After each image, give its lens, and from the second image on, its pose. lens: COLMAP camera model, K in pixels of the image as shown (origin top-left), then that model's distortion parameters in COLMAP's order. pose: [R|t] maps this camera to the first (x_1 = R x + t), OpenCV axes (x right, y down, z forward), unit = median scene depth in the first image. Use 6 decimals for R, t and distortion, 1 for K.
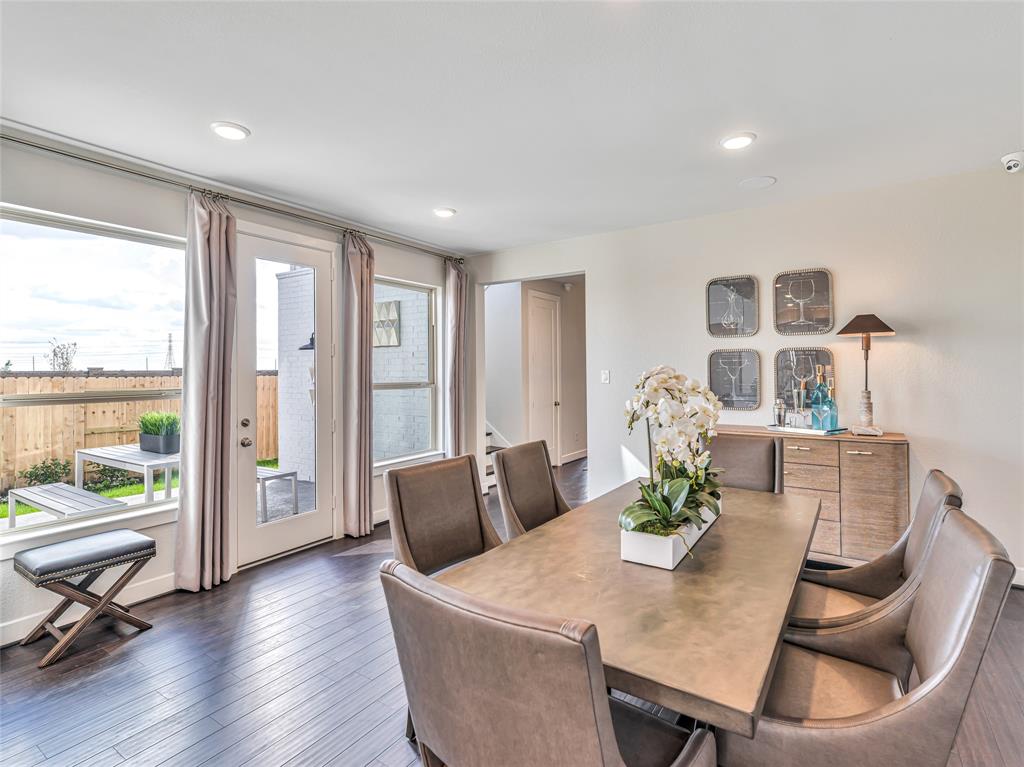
lens RADIAL K [[518.8, 0, 510.1], [0, 518.8, 368.5], [0, 0, 1]] dist [-0.002248, -0.005252]
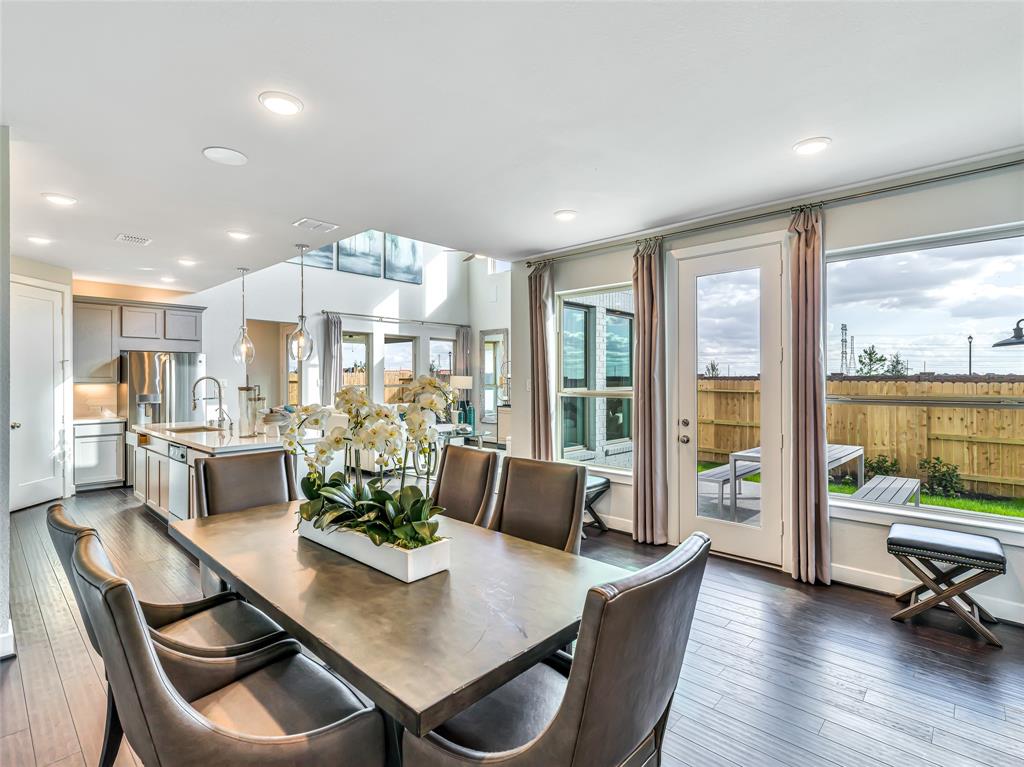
lens RADIAL K [[518.8, 0, 512.1], [0, 518.8, 374.5], [0, 0, 1]] dist [-0.002248, -0.005252]
pose [[-0.198324, -0.003558, -0.980130, 0.357568], [0.009756, 0.999937, -0.005604, -0.000326], [0.980088, -0.010673, -0.198277, 0.430732]]
